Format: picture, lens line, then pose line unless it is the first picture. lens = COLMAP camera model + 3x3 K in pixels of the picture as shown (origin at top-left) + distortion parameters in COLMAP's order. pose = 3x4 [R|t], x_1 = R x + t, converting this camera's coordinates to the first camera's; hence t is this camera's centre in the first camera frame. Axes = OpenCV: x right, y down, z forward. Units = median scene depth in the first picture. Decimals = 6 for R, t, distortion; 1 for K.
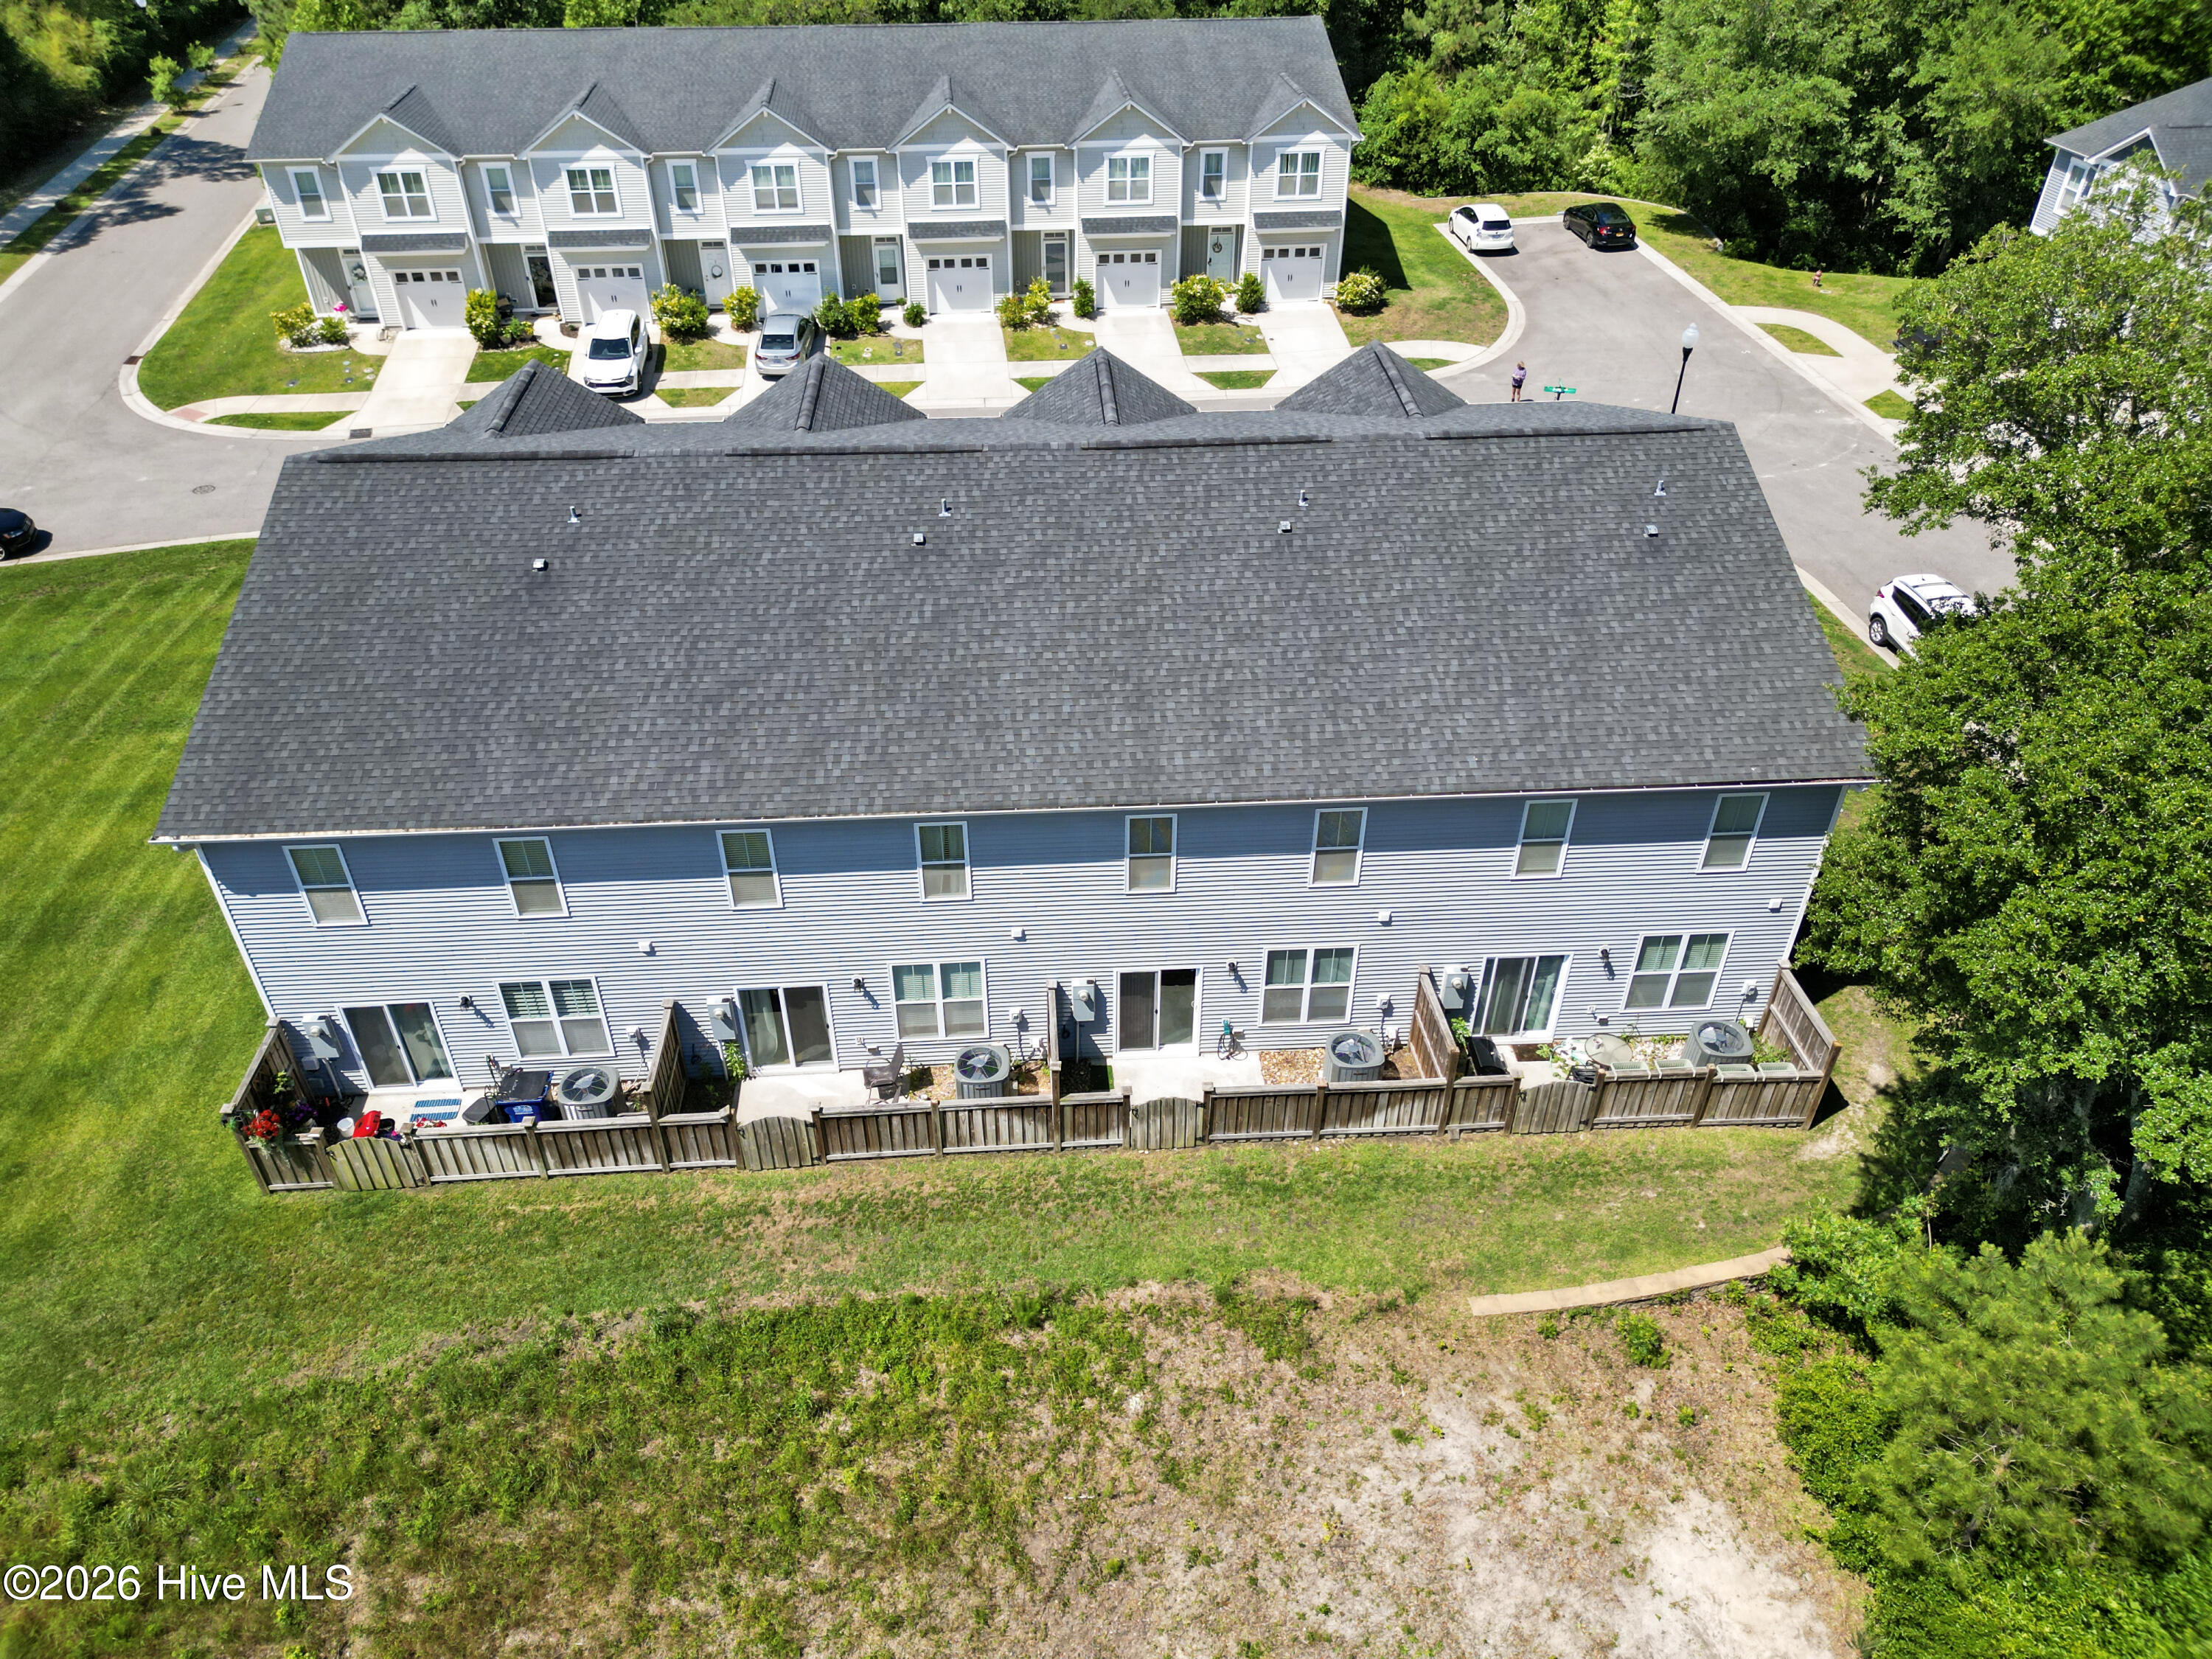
lens RADIAL K [[1520.8, 0, 1102.8], [0, 1520.8, 826.8], [0, 0, 1]] dist [0.038307, -0.010642]
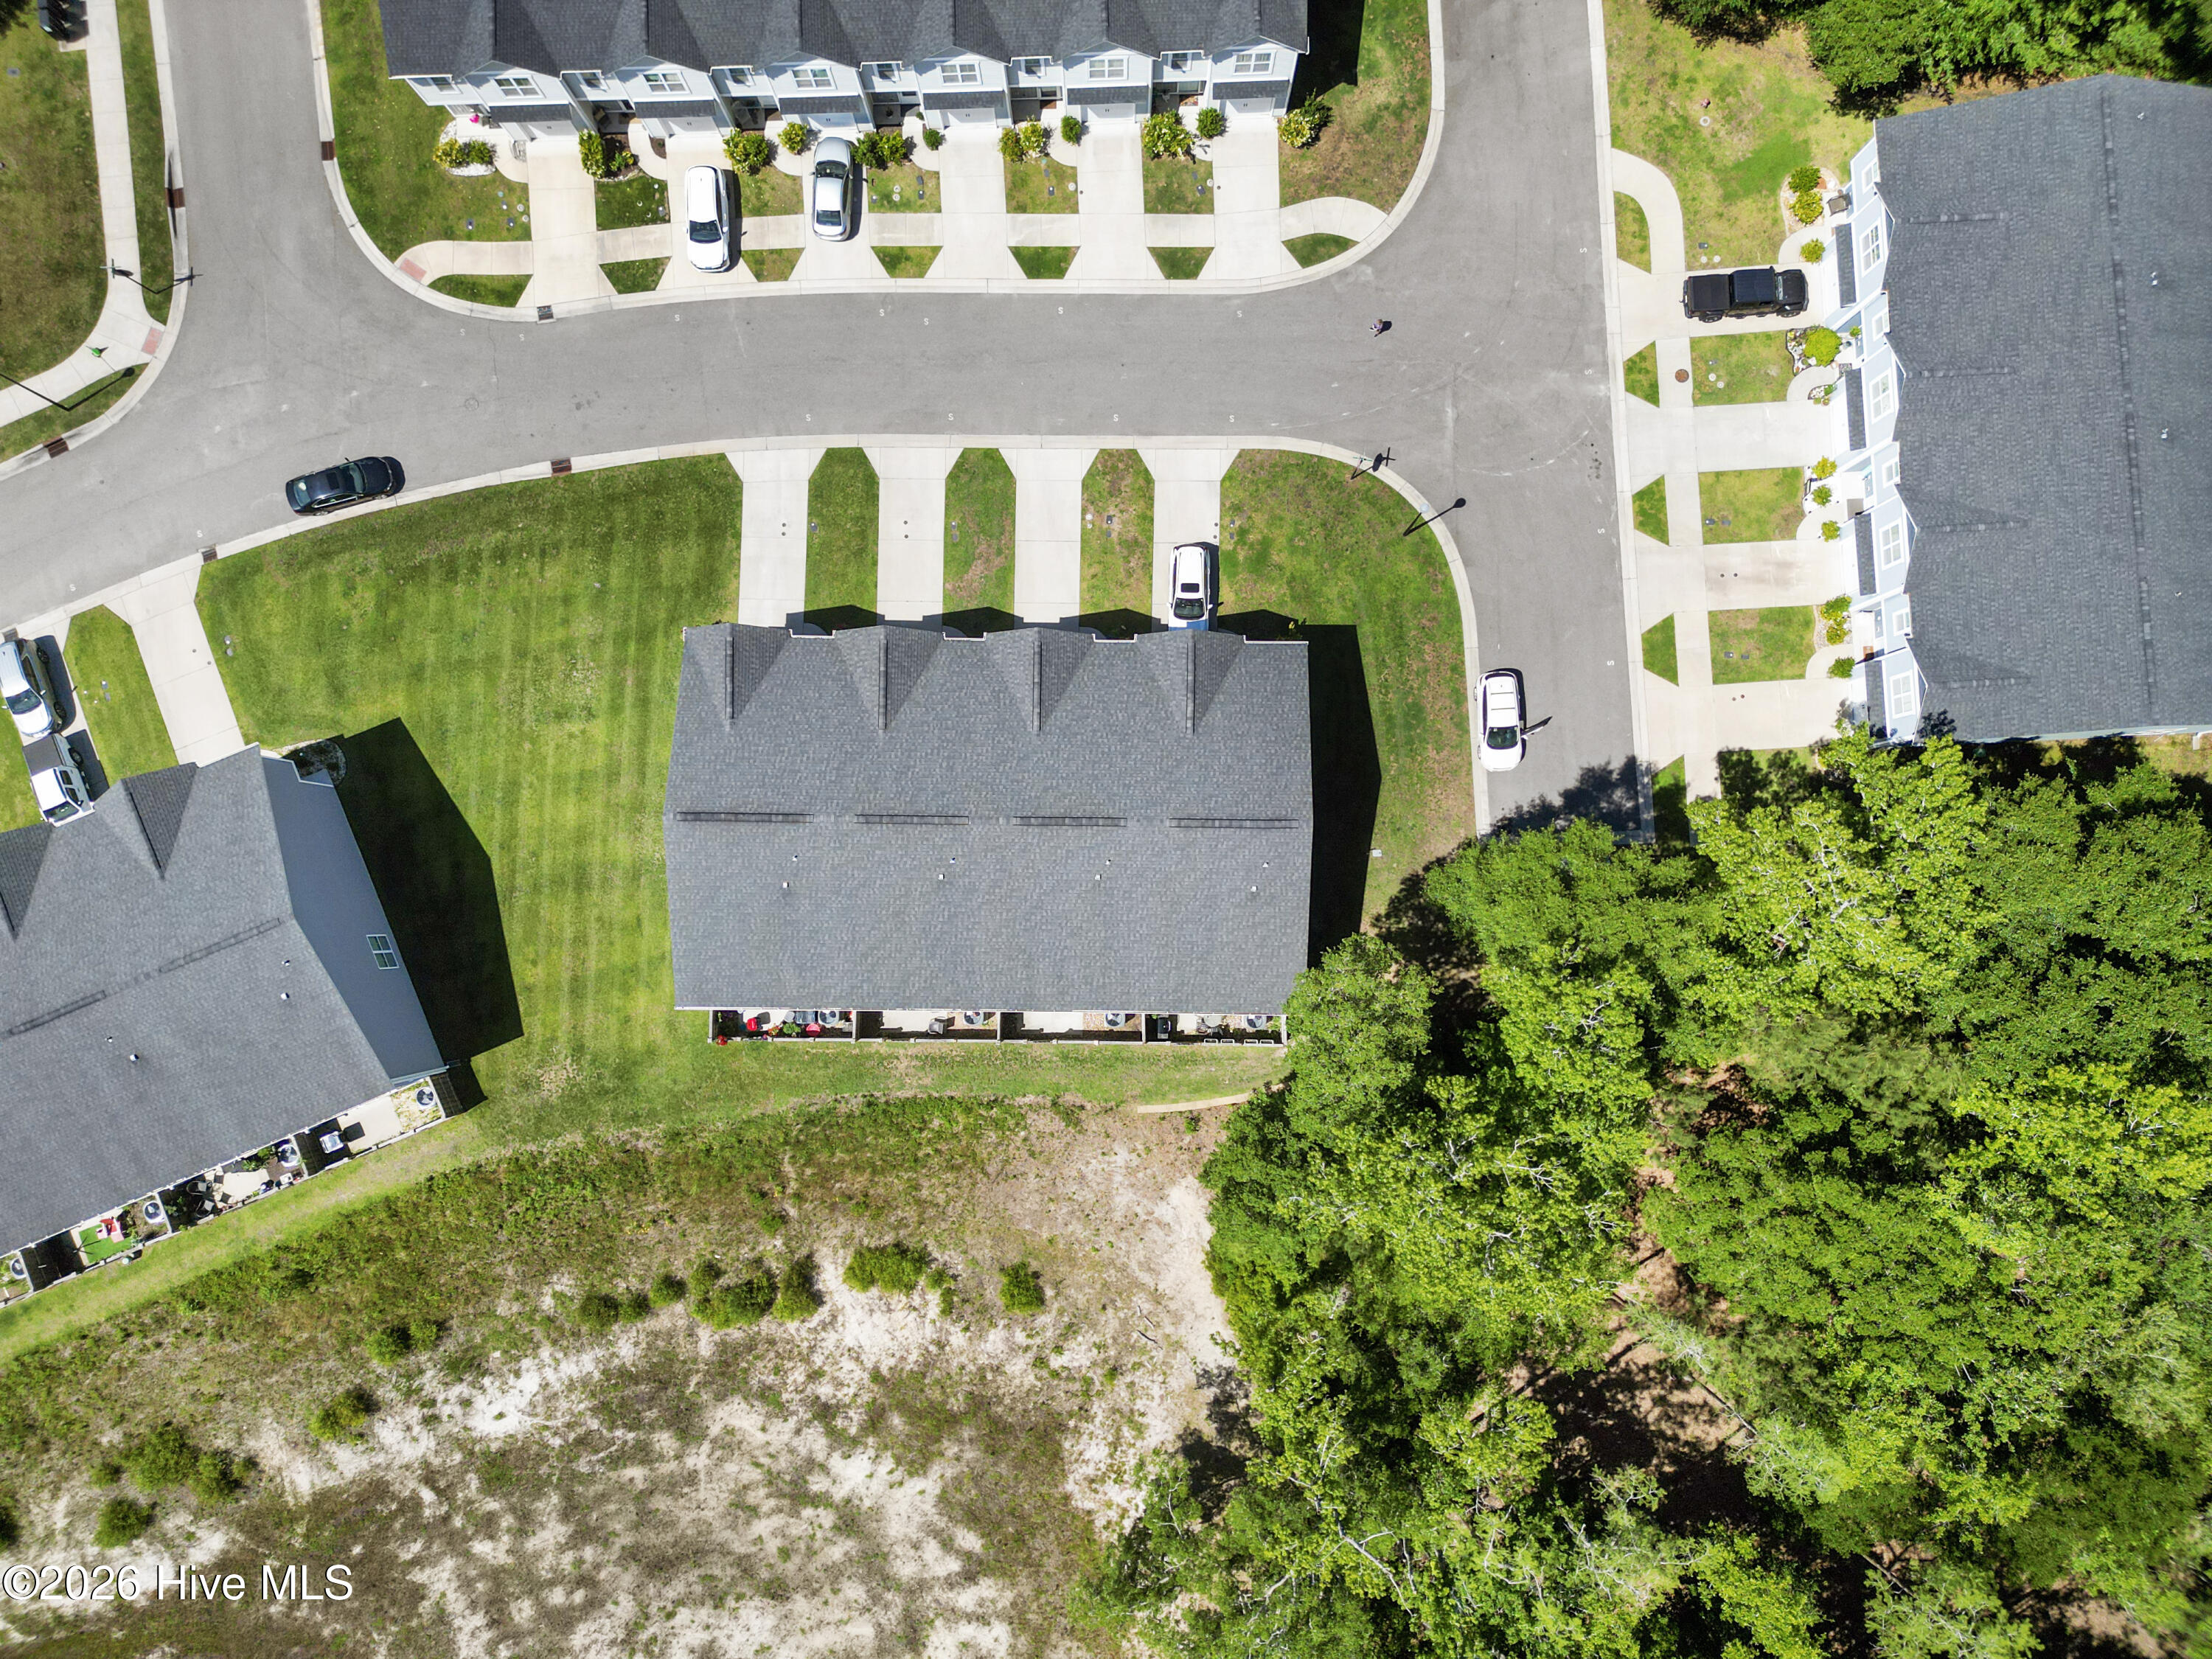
lens RADIAL K [[1520.8, 0, 1102.5], [0, 1520.8, 833.3], [0, 0, 1]] dist [0.038307, -0.010642]
pose [[0.997329, 0.070823, -0.017833, 0.082050], [-0.033745, 0.663412, 0.747493, -0.981460], [0.064770, -0.744895, 0.664031, -0.246796]]
